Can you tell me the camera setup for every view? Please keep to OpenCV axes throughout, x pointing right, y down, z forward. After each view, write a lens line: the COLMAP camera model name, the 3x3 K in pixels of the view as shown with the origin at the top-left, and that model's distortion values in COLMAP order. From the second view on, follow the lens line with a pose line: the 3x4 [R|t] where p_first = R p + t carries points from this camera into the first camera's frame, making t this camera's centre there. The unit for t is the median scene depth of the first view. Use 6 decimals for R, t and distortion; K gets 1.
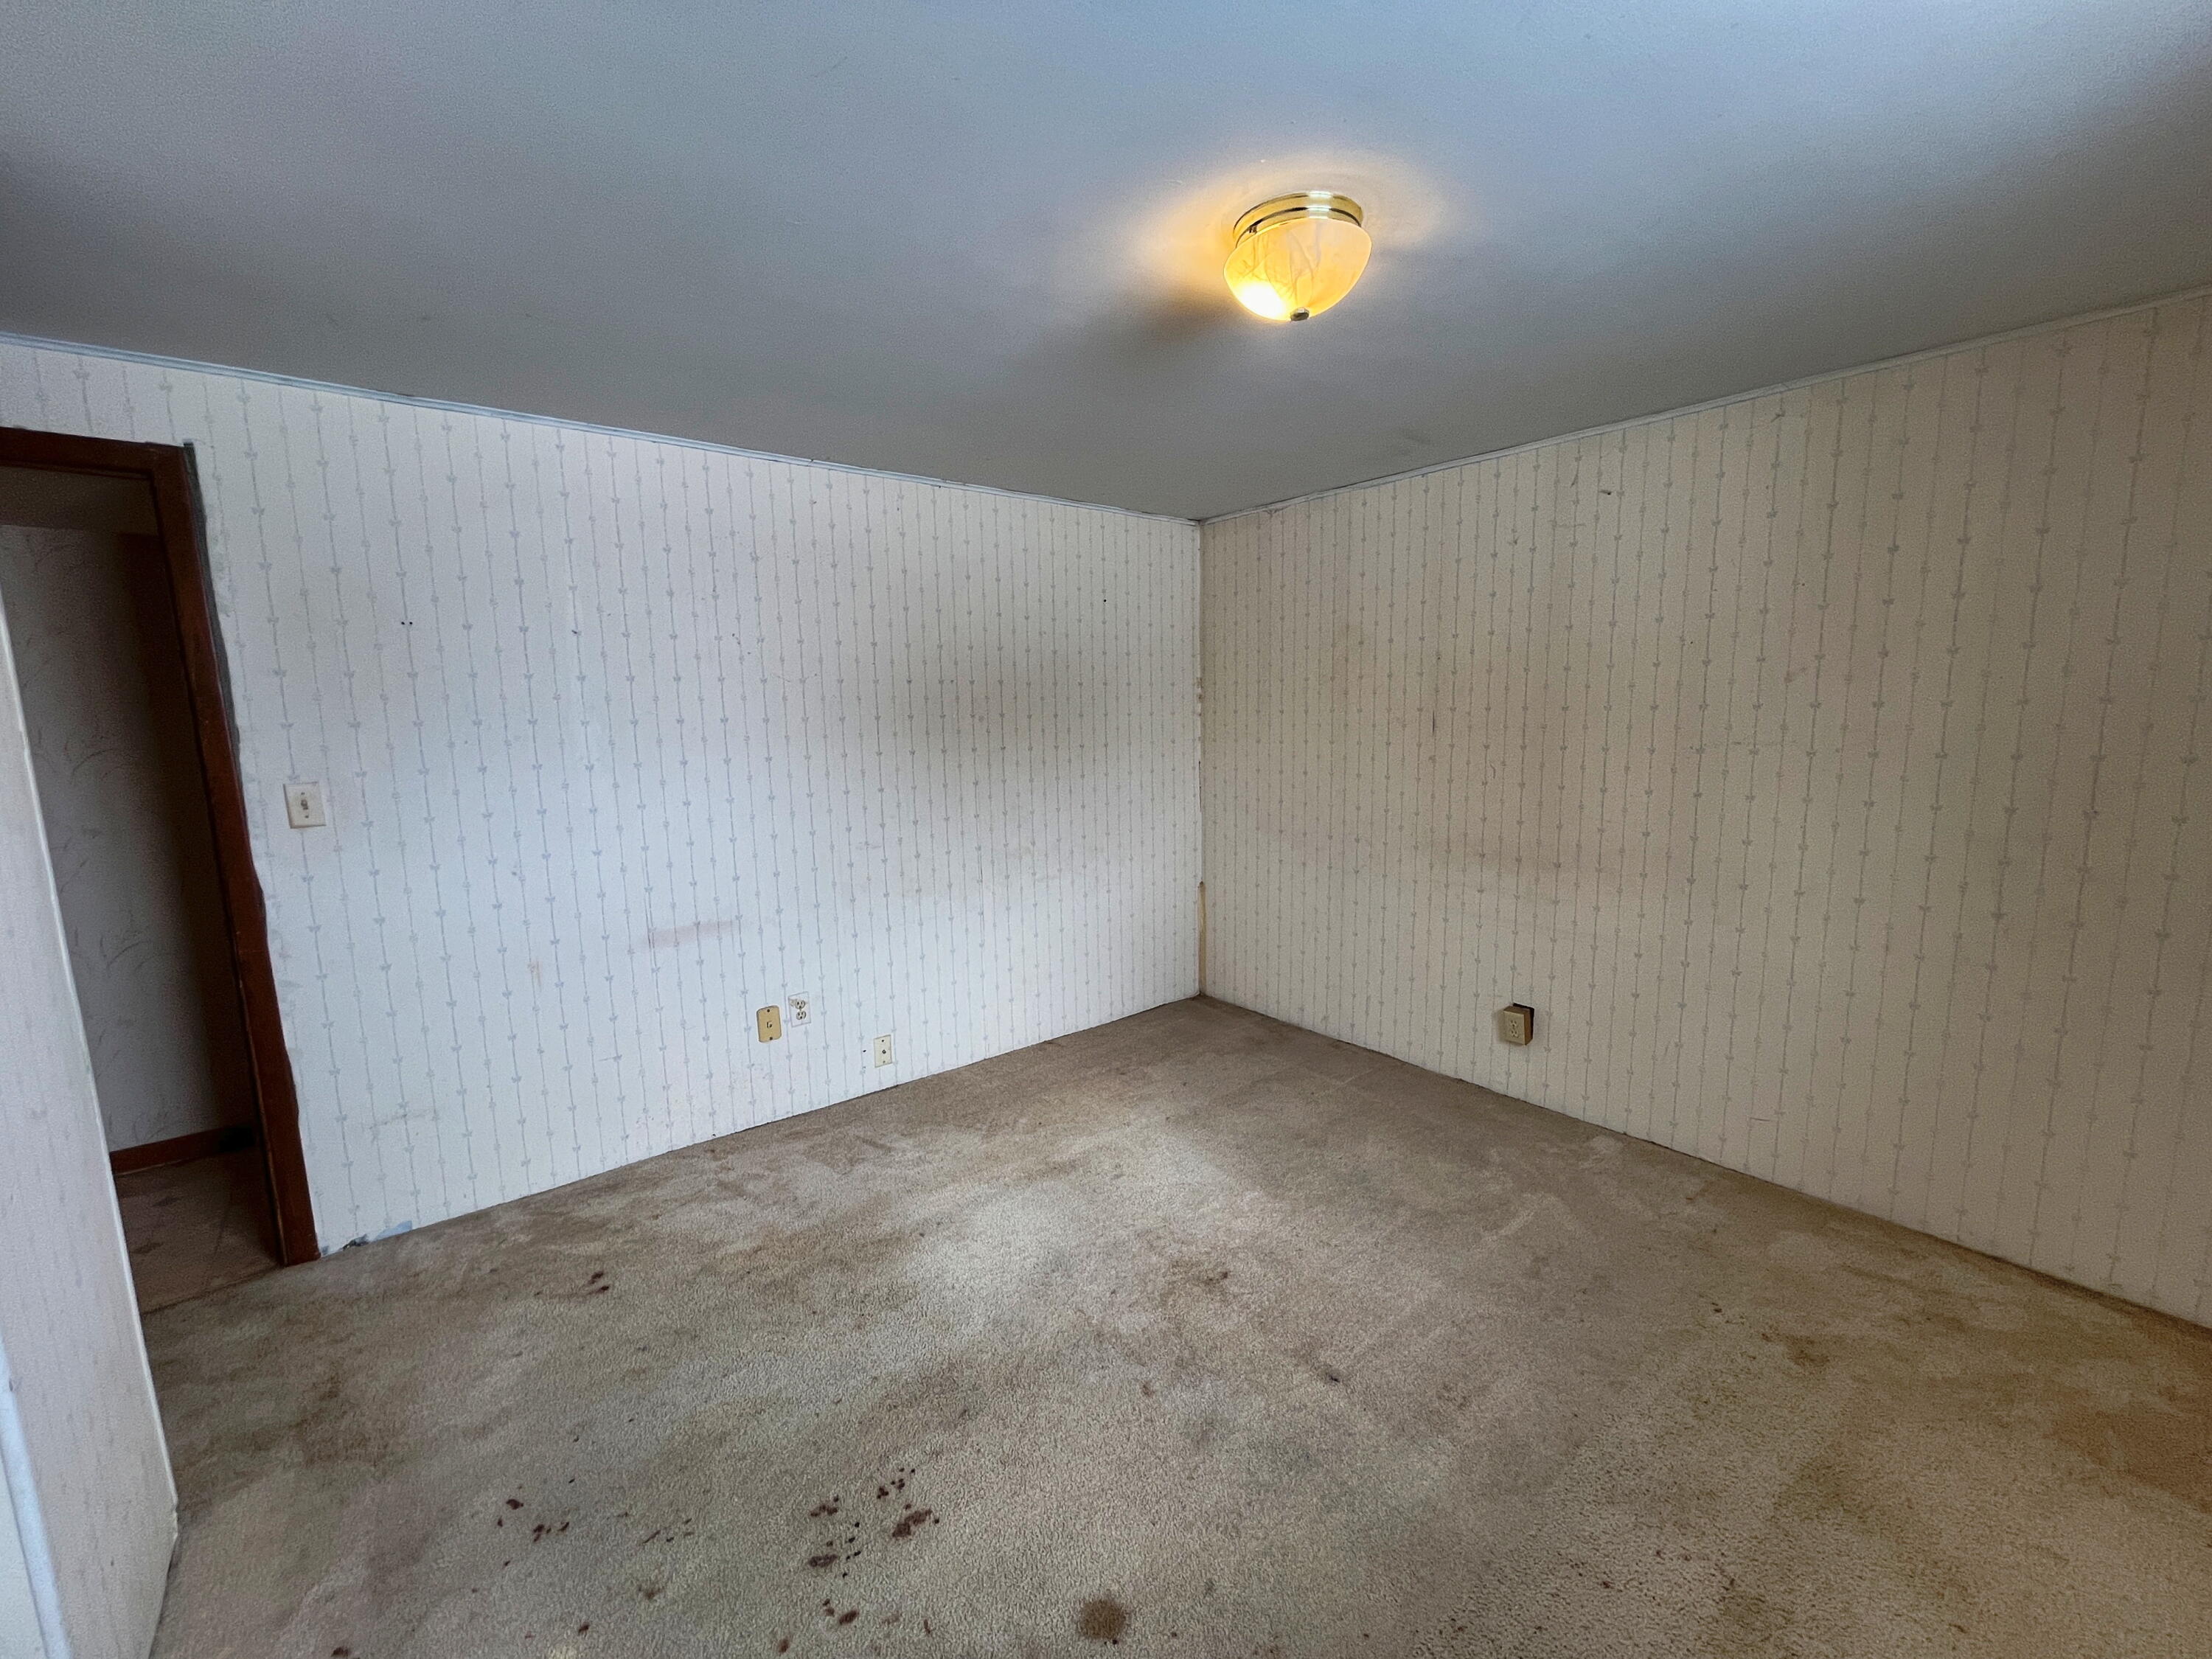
lens RADIAL K [[898.9, 0, 1101.7], [0, 898.9, 834.6], [0, 0, 1]] dist [-0.003659, -0.000370]
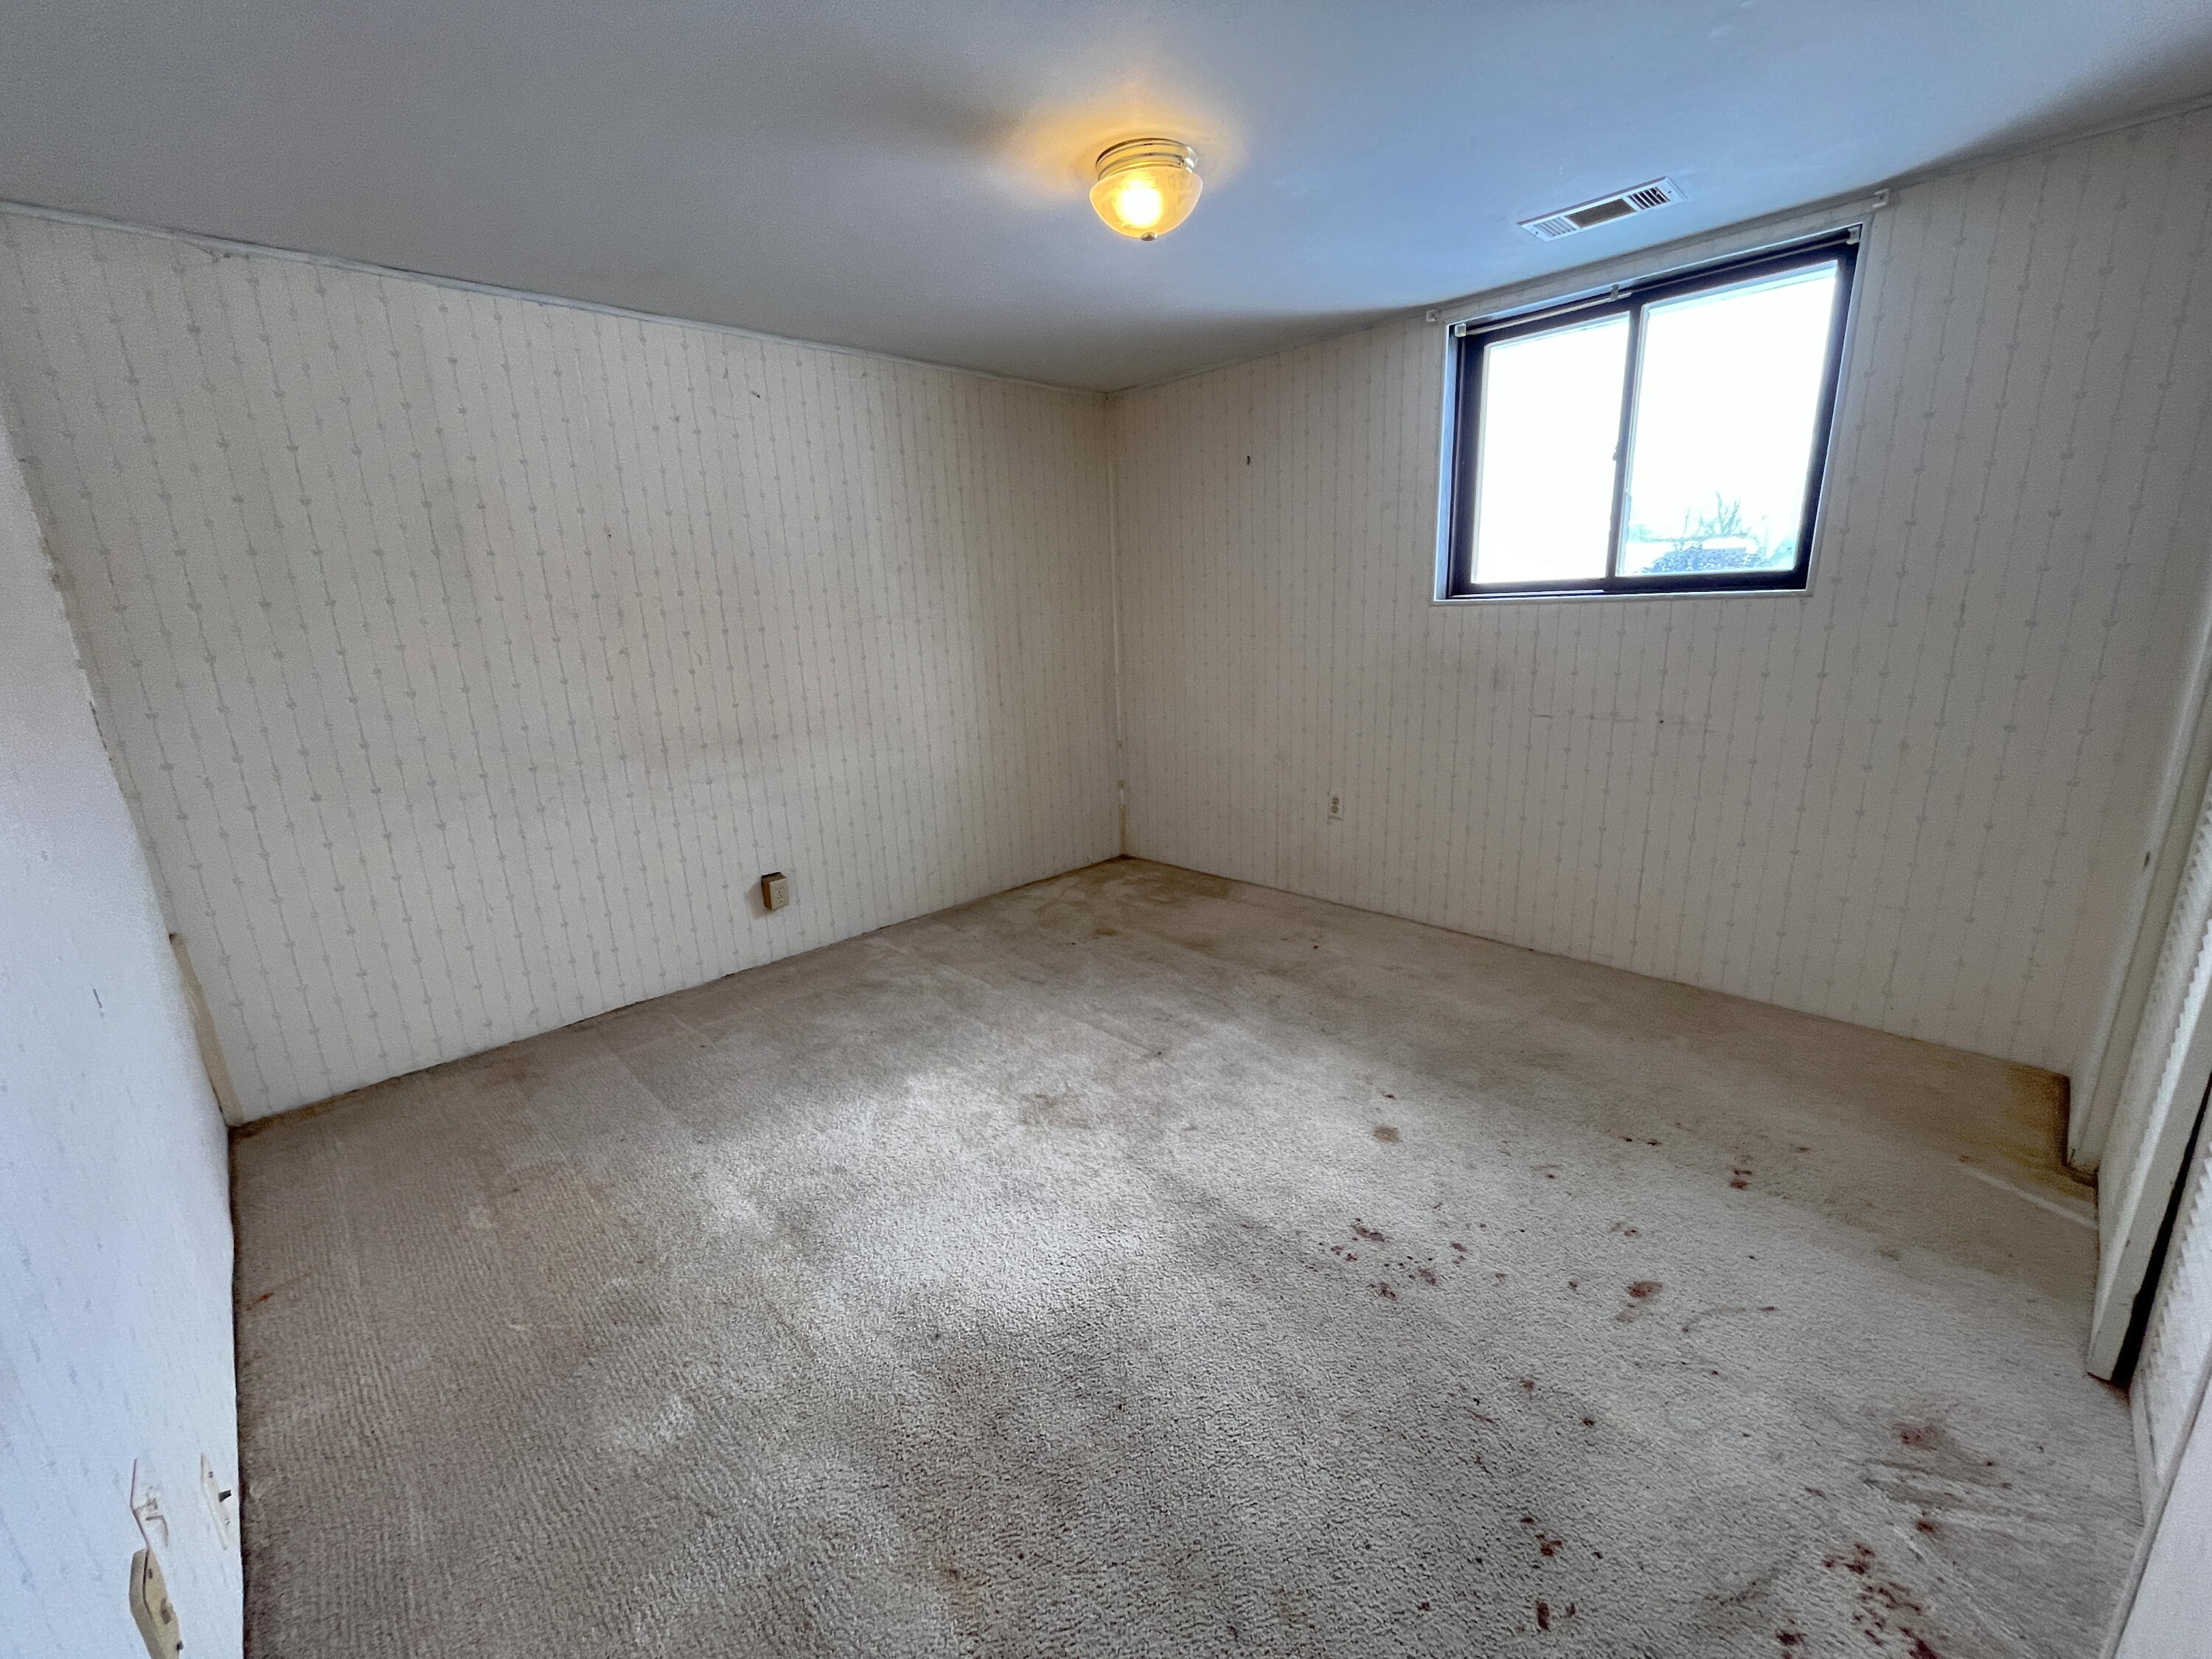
lens RADIAL K [[898.9, 0, 1101.7], [0, 898.9, 834.6], [0, 0, 1]] dist [-0.003659, -0.000370]
pose [[-0.089189, -0.227855, 0.969602, -0.653413], [0.182052, 0.953352, 0.240783, -0.046487], [-0.979235, 0.197994, -0.043547, 0.696042]]
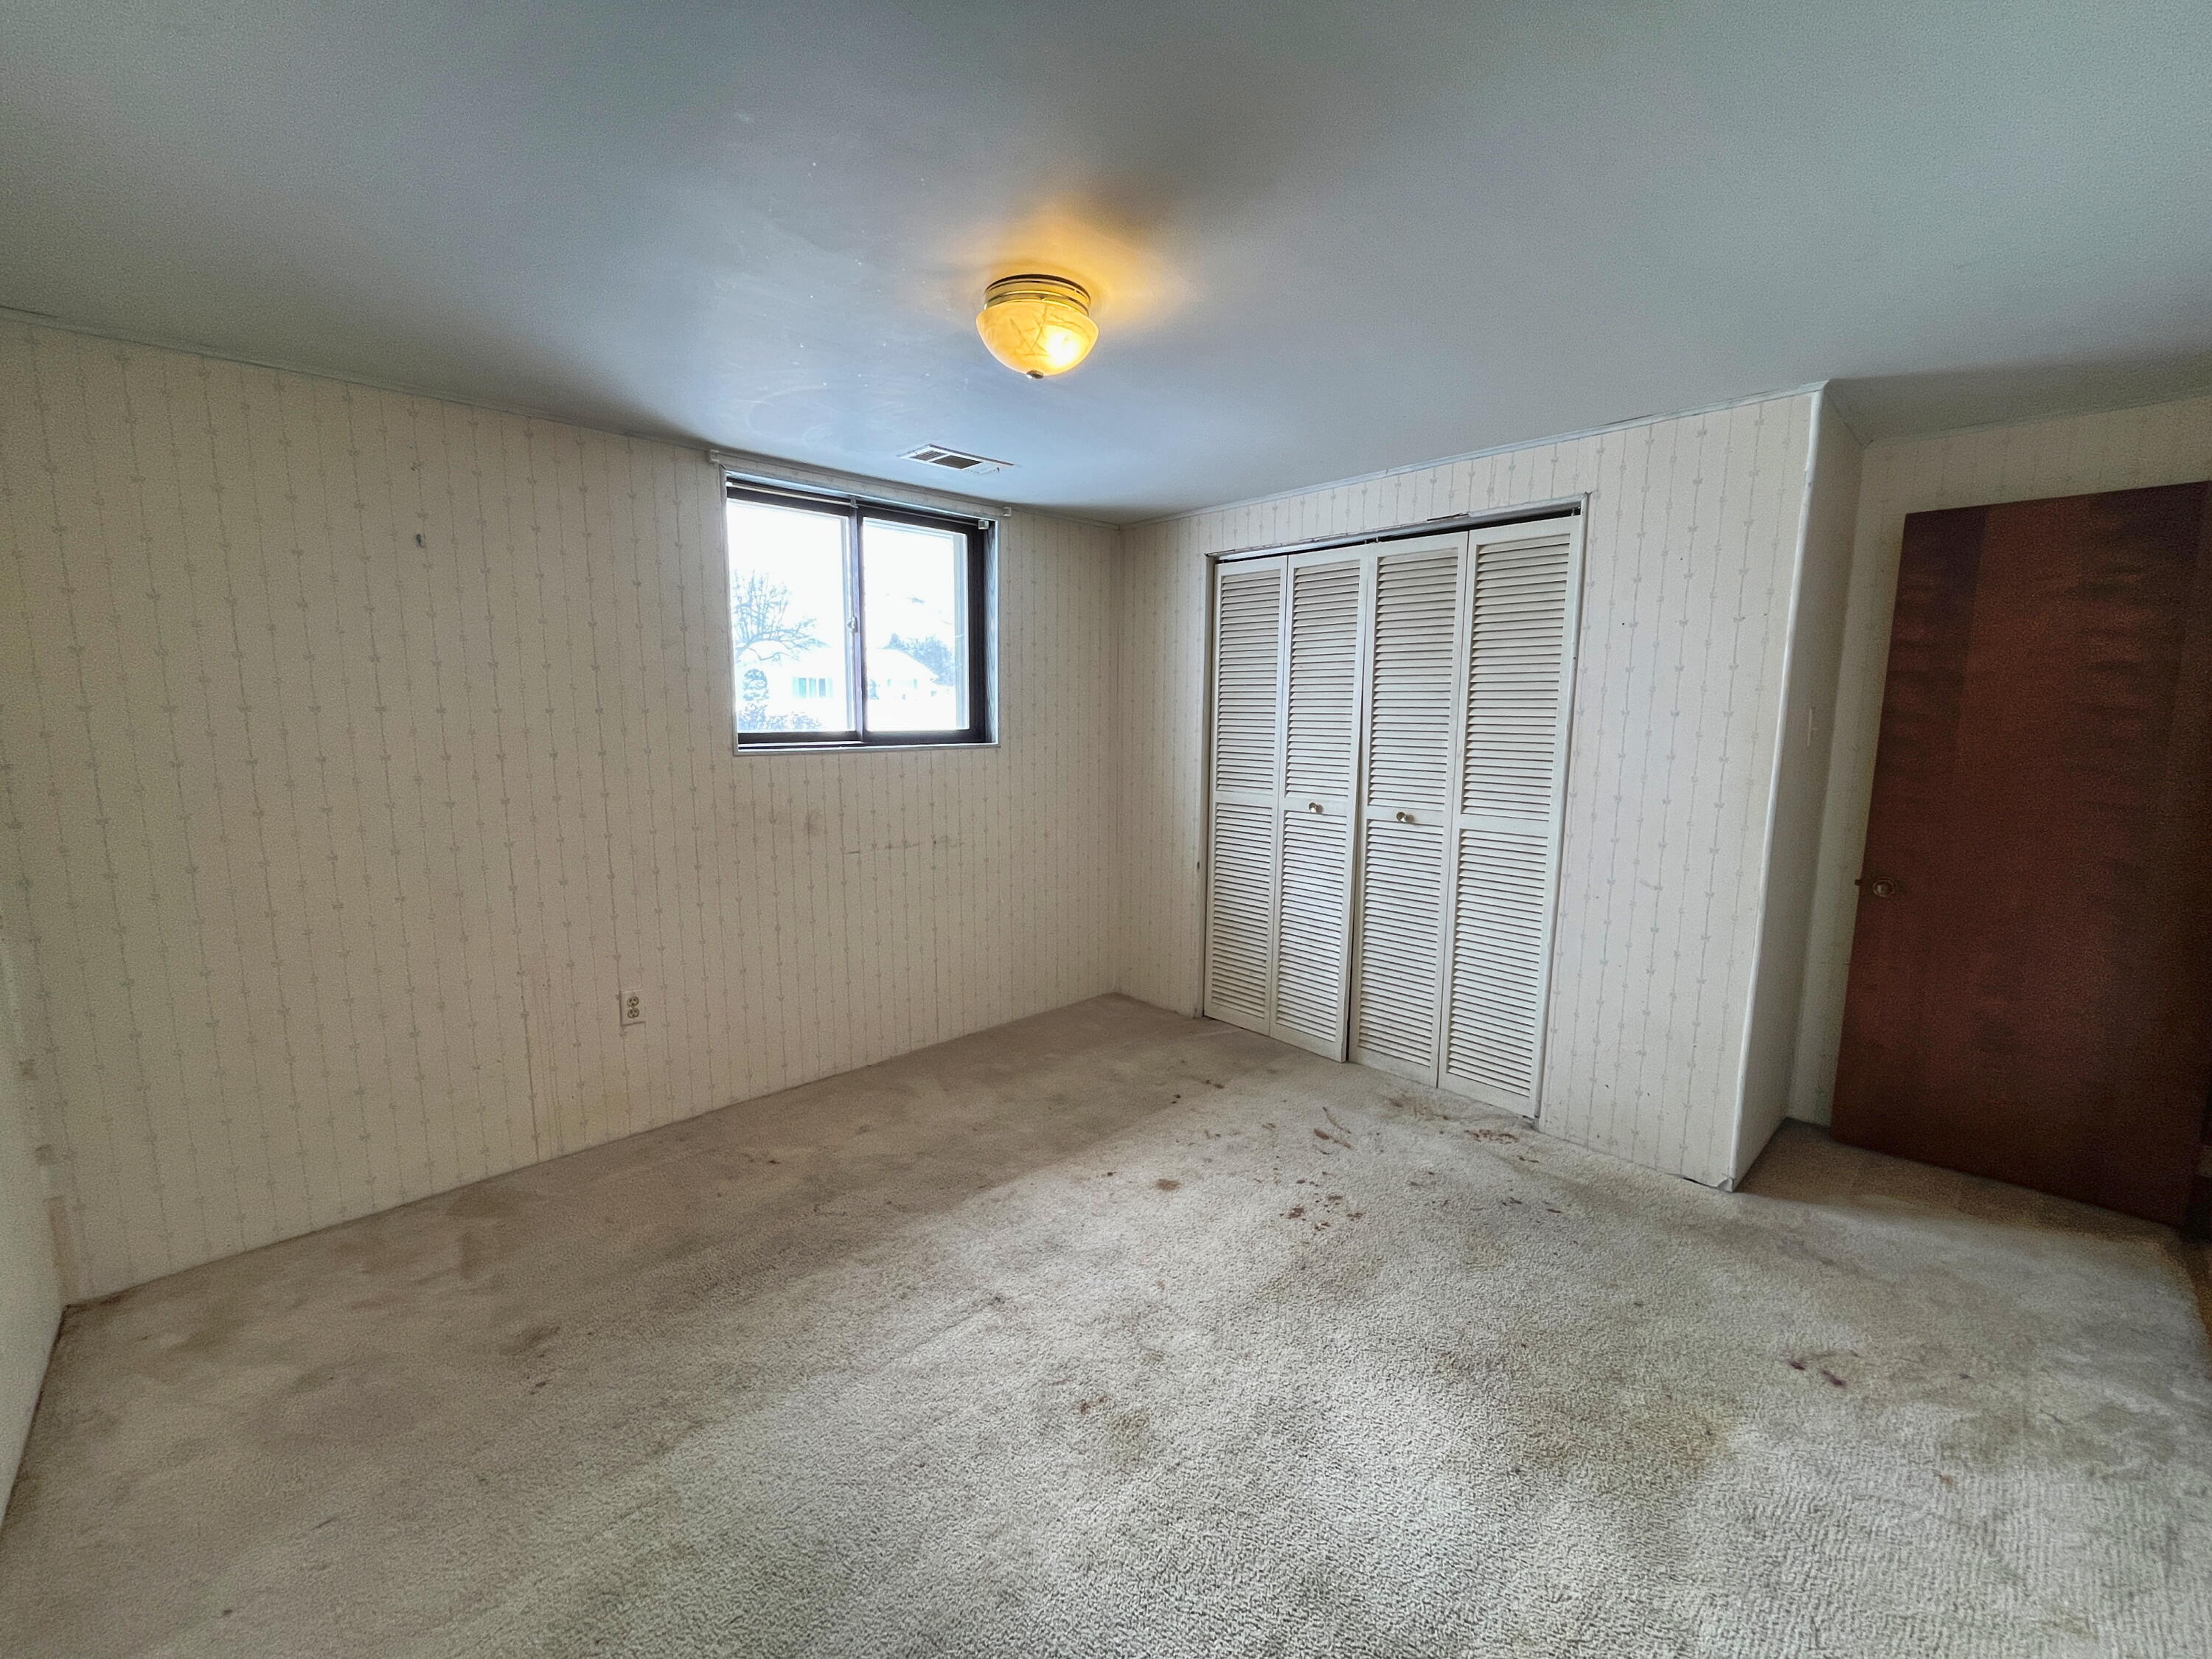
lens RADIAL K [[898.9, 0, 1101.7], [0, 898.9, 834.6], [0, 0, 1]] dist [-0.003659, -0.000370]
pose [[-0.996395, 0.026156, -0.080706, 0.131979], [0.002534, 0.960039, 0.279856, -0.177368], [0.084800, 0.278643, -0.956644, 1.246311]]
